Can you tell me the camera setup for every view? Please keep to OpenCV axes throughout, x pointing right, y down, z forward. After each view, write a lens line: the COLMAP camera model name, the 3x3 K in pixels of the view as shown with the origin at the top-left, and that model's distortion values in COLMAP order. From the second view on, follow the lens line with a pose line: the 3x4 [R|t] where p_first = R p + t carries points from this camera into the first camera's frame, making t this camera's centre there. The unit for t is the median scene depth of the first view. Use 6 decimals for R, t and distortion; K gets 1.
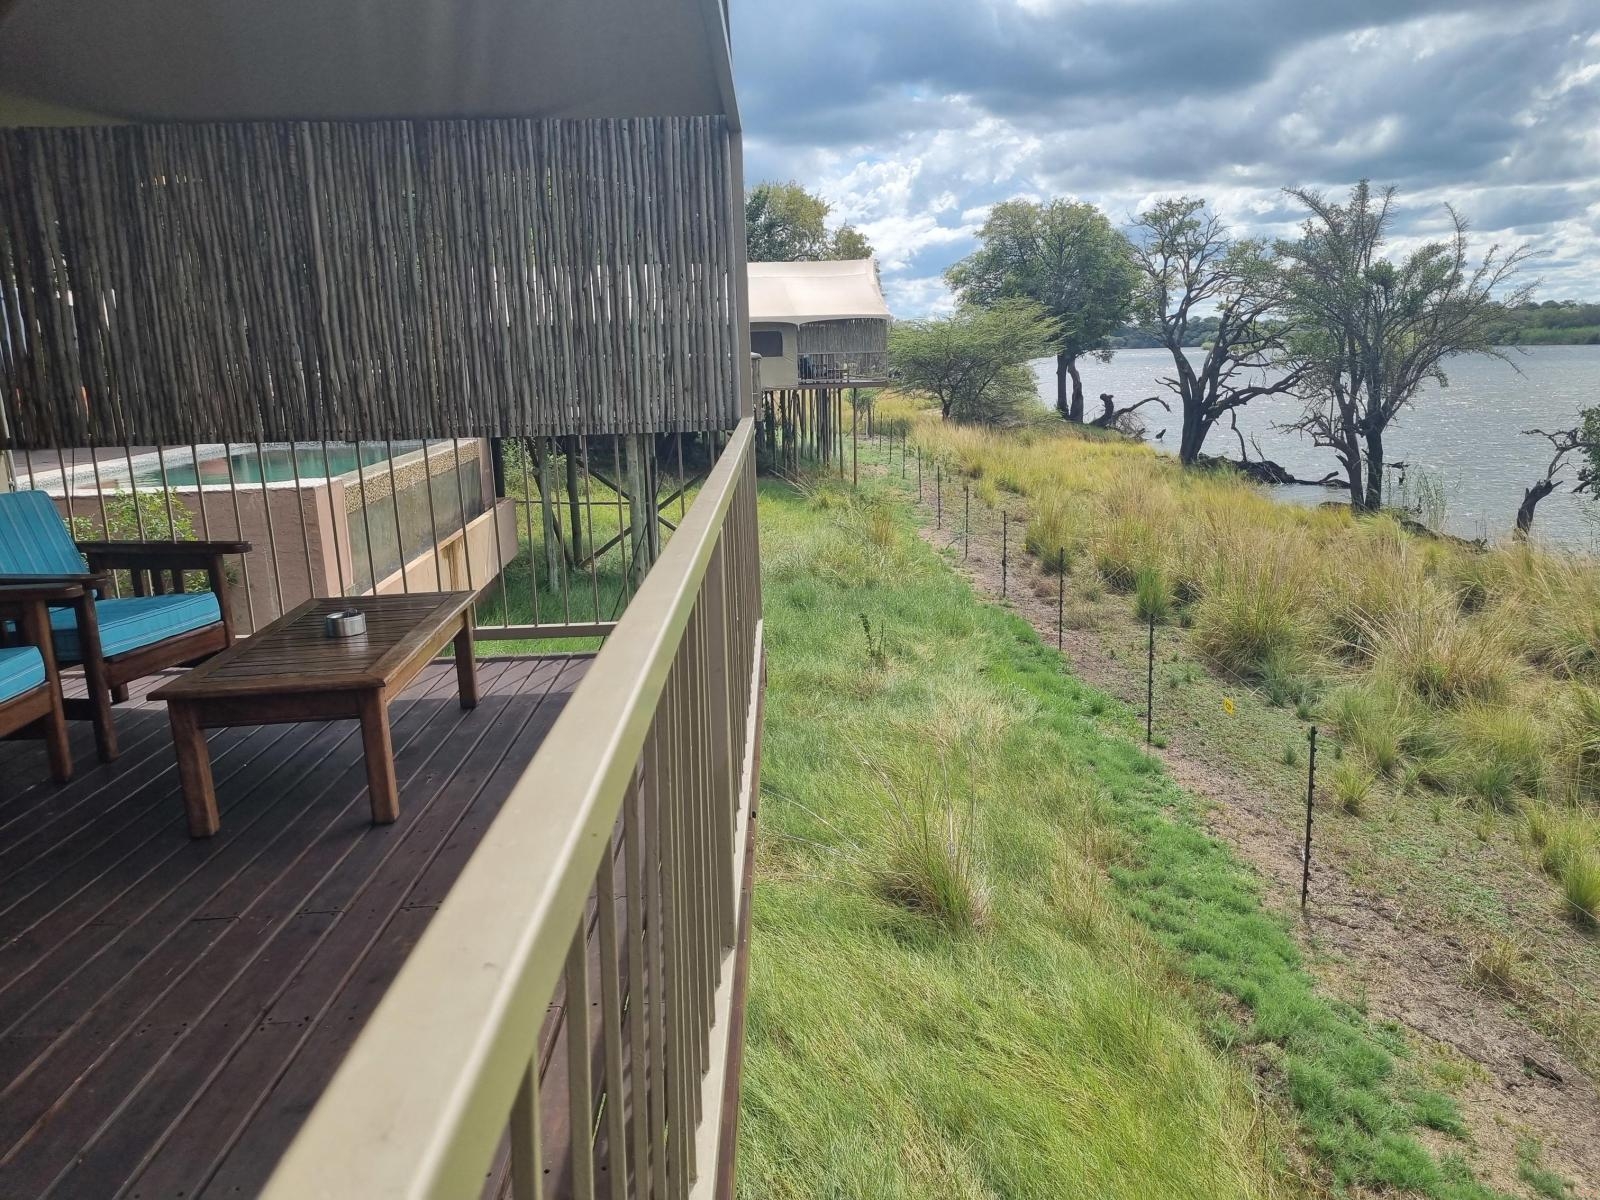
lens RADIAL K [[1201.2, 0, 800.6], [0, 1201.2, 609.2], [0, 0, 1]] dist [0.044883, -0.009381]
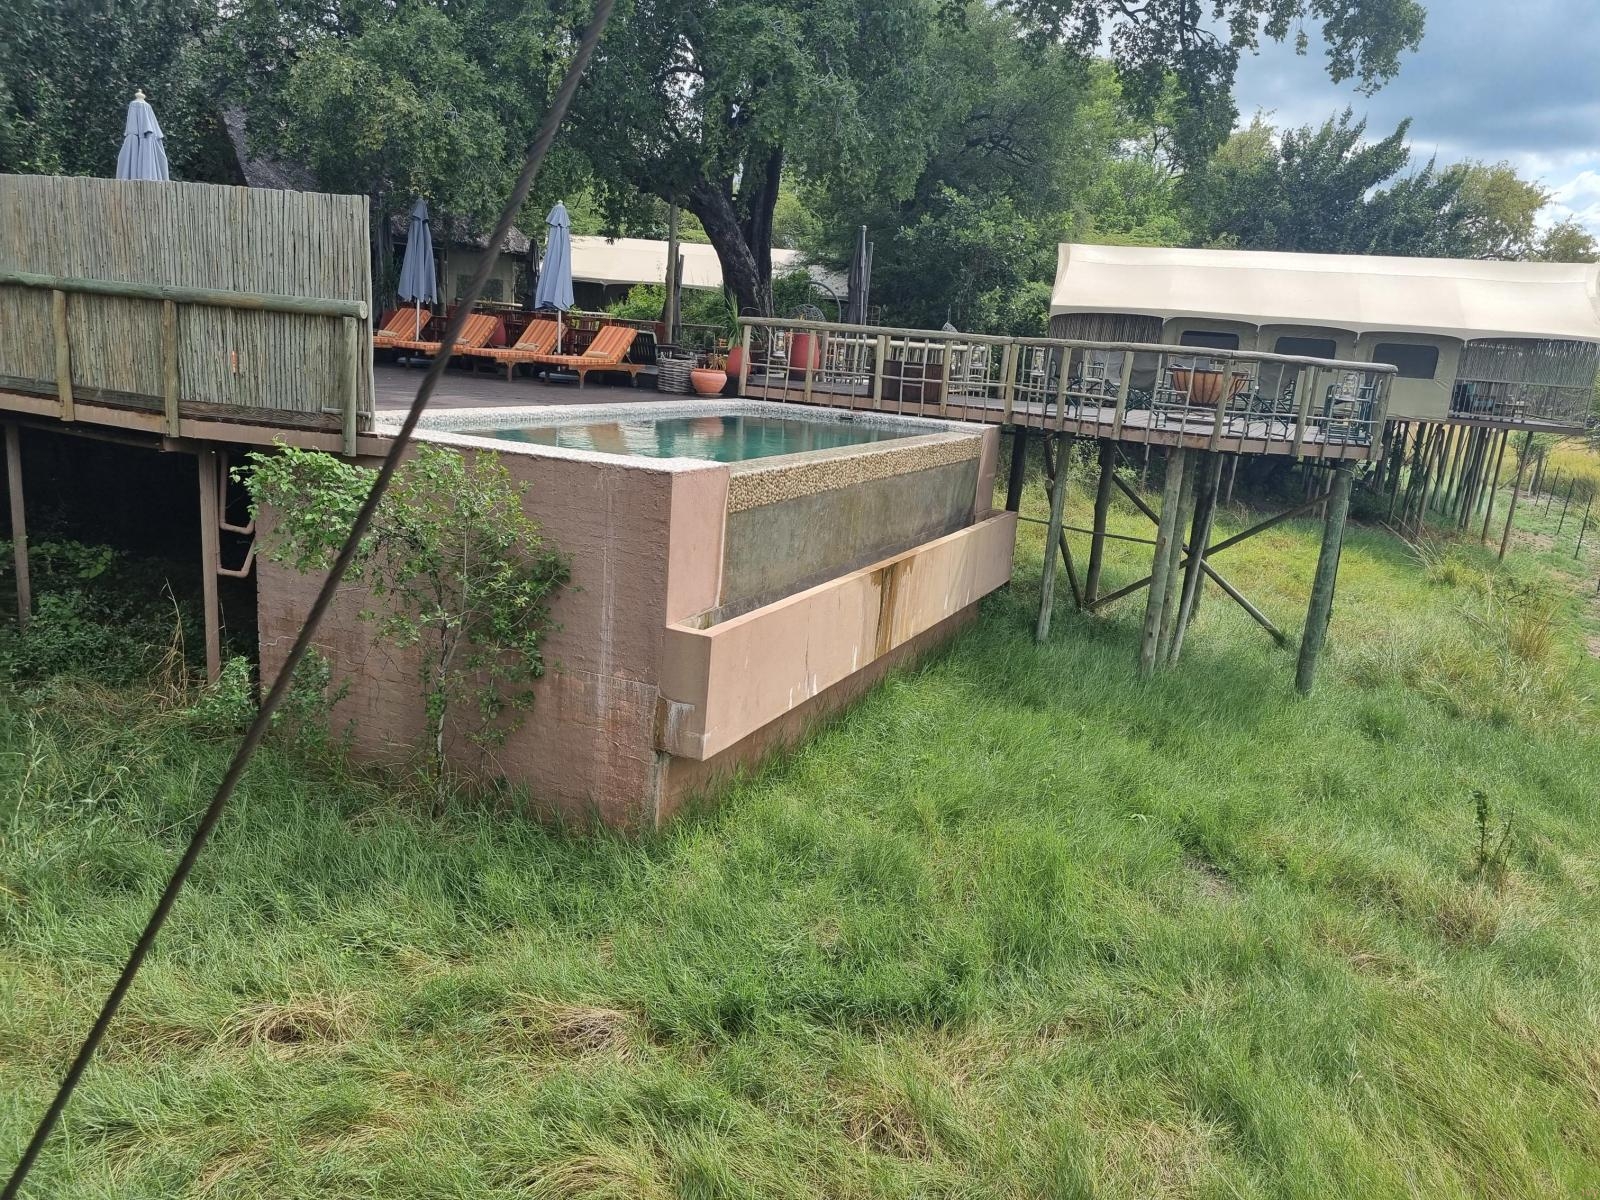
lens RADIAL K [[1201.2, 0, 799.2], [0, 1201.2, 612.6], [0, 0, 1]] dist [0.044883, -0.009381]
pose [[0.876628, 0.204926, -0.435348, -0.020956], [-0.201460, 0.977969, 0.054684, -0.426364], [0.436963, 0.039768, 0.898600, 2.224389]]
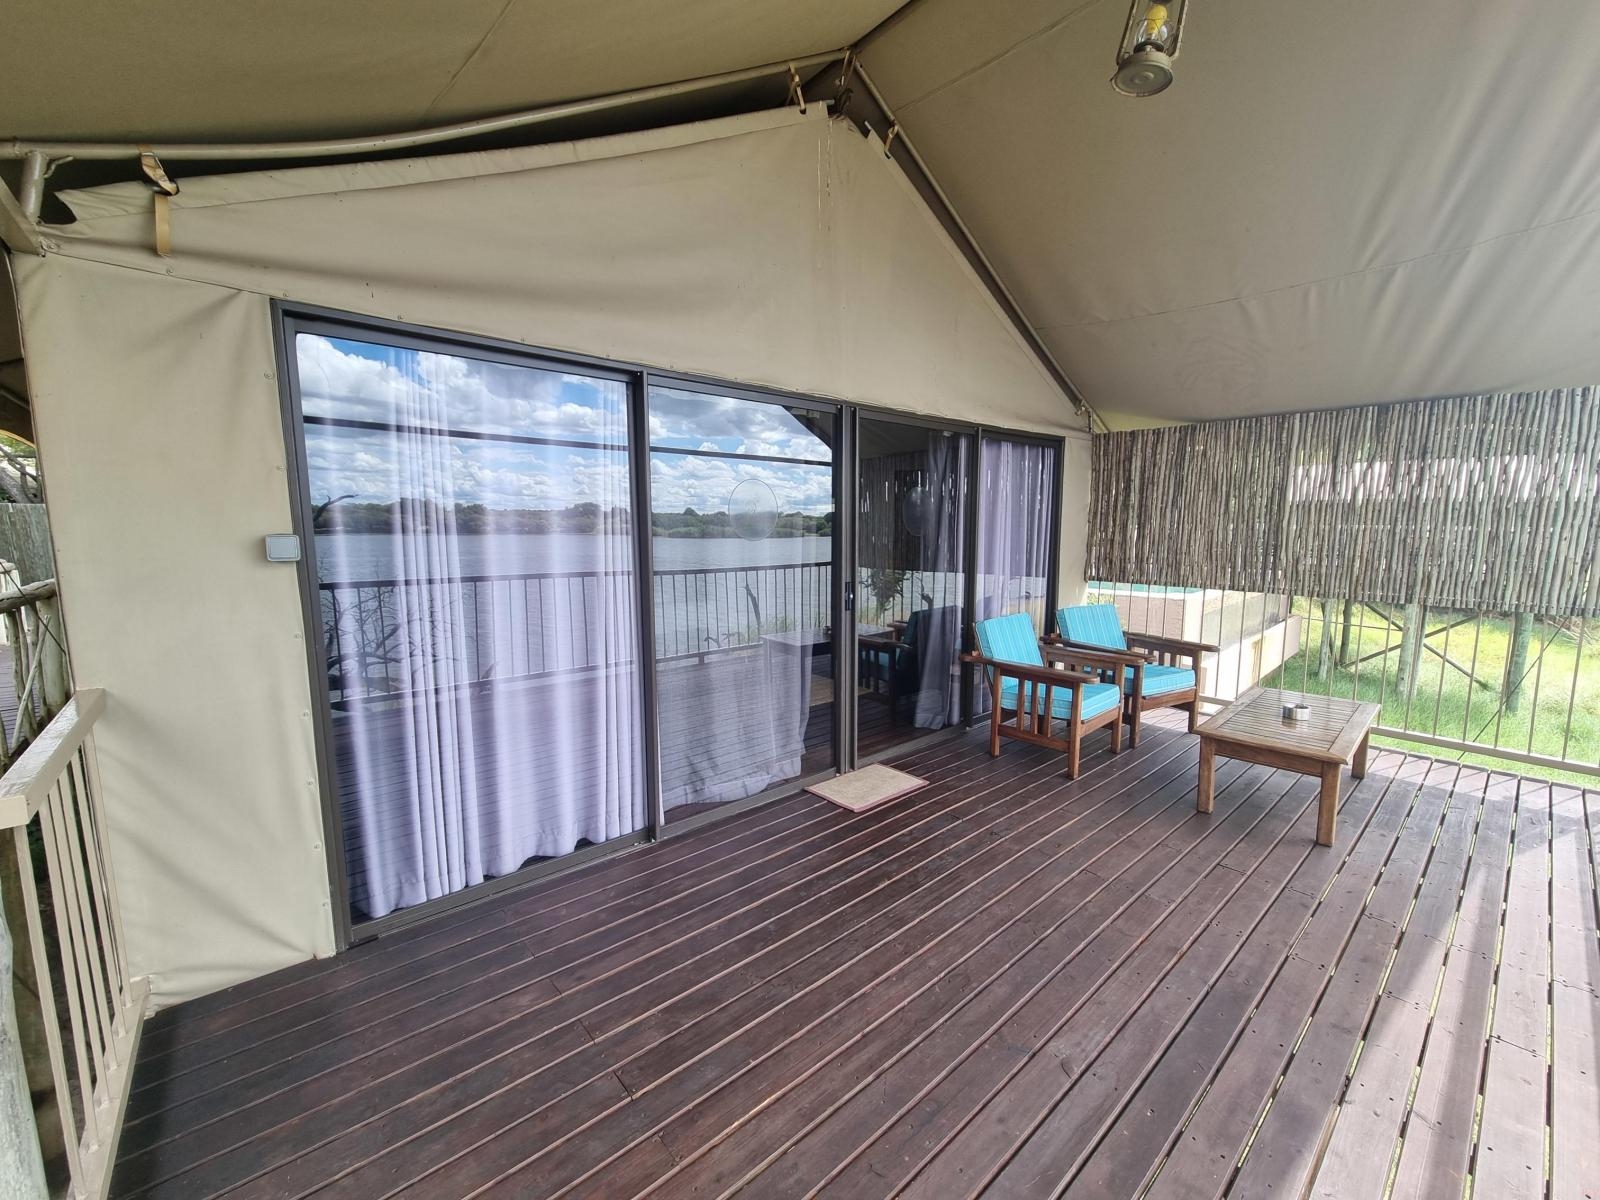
lens RADIAL K [[650.4, 0, 810.4], [0, 650.4, 601.5], [0, 0, 1]] dist [0.000949, -0.000801]
pose [[0.634201, 0.125565, -0.762904, -0.045324], [-0.185117, 0.982685, 0.007851, -0.006753], [0.750680, 0.136247, 0.646464, -0.036062]]
